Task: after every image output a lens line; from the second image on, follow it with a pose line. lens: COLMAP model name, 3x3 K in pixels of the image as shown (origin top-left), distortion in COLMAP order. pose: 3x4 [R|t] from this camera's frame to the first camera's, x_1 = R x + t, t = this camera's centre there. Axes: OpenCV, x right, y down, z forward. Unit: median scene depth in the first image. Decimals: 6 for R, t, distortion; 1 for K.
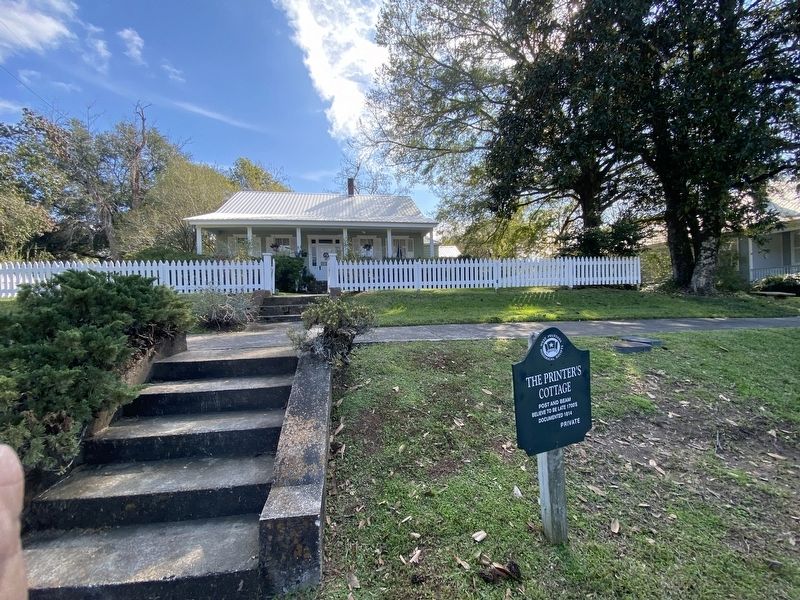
lens RADIAL K [[324.1, 0, 400.0], [0, 324.1, 300.0], [0, 0, 1]] dist [0.011919, -0.017151]
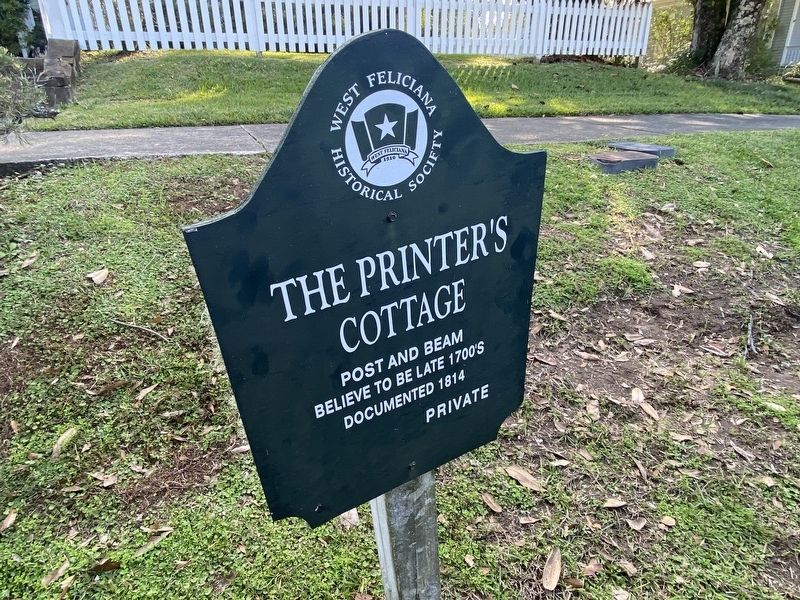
lens RADIAL K [[500.8, 0, 400.0], [0, 500.8, 300.0], [0, 0, 1]] dist [0.004585, -0.003966]
pose [[0.972579, -0.076192, 0.219736, 0.264610], [-0.014255, 0.923509, 0.383313, 0.077368], [-0.232134, -0.375934, 0.897099, 0.442489]]
